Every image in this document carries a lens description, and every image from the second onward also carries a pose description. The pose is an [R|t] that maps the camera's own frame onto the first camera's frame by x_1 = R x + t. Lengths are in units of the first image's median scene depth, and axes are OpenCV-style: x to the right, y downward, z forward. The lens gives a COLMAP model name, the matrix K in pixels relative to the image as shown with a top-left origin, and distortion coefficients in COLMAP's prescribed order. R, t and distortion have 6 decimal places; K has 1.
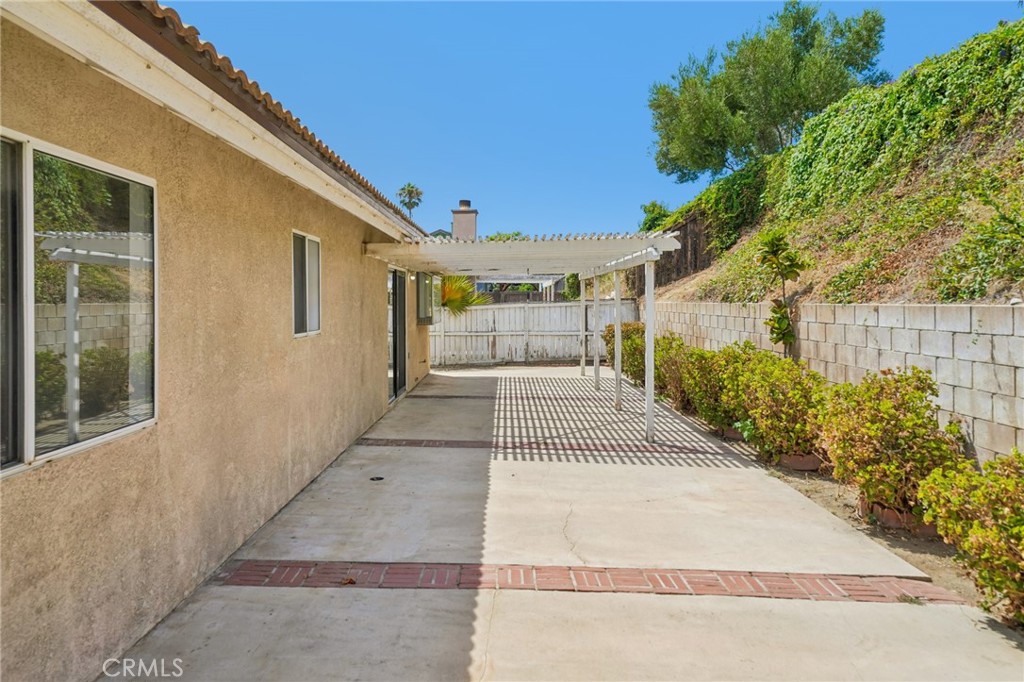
lens RADIAL K [[679.4, 0, 501.0], [0, 679.4, 302.7], [0, 0, 1]] dist [0.027775, -0.000051]
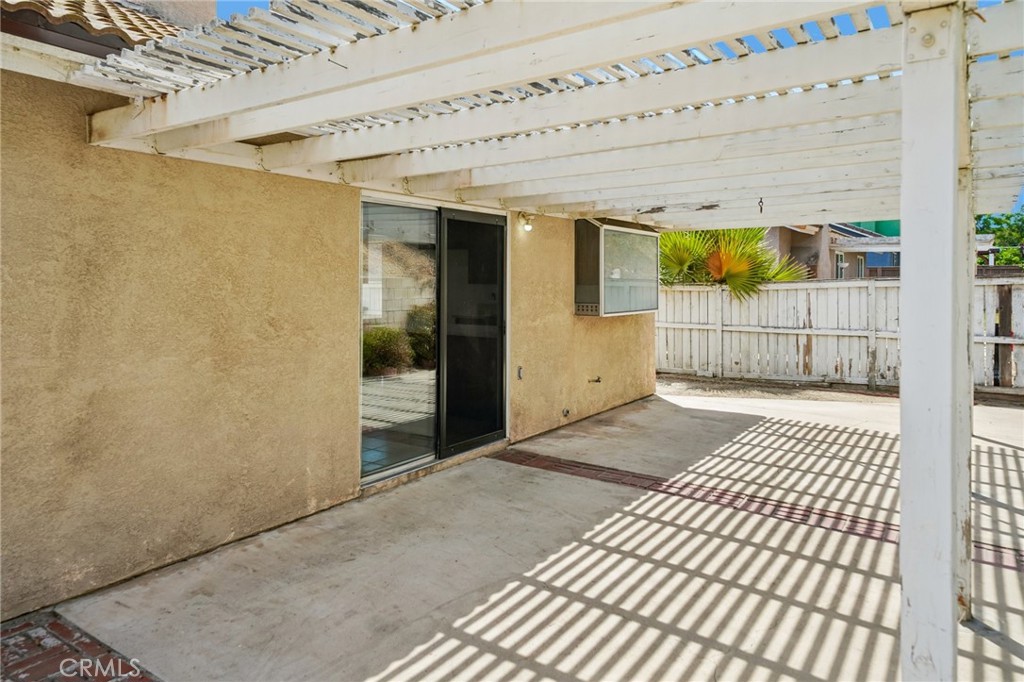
lens RADIAL K [[679.4, 0, 503.0], [0, 679.4, 287.3], [0, 0, 1]] dist [0.027775, -0.000051]
pose [[0.825544, 0.014557, -0.564150, 0.232780], [-0.009403, 0.999883, 0.012041, 0.006068], [0.564259, -0.004636, 0.825585, 0.830018]]
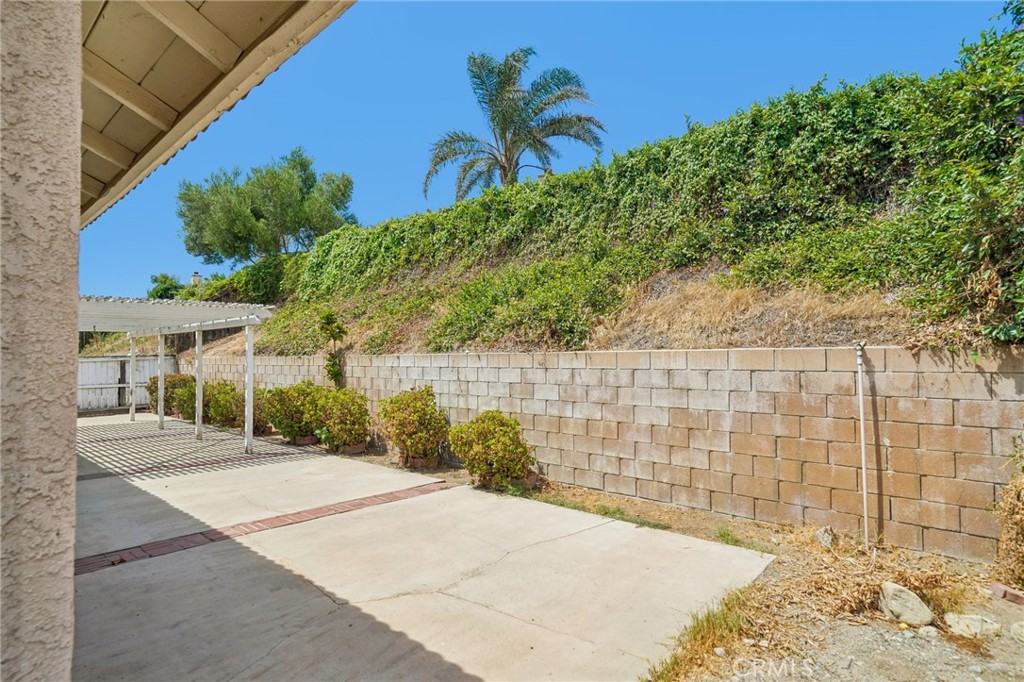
lens RADIAL K [[509.5, 0, 512.3], [0, 509.5, 350.7], [0, 0, 1]] dist [-0.000832, -0.000380]
pose [[0.645081, 0.012872, 0.764006, -0.242769], [0.004245, 0.999782, -0.020428, 0.017020], [-0.764102, 0.016420, 0.644886, -0.096296]]
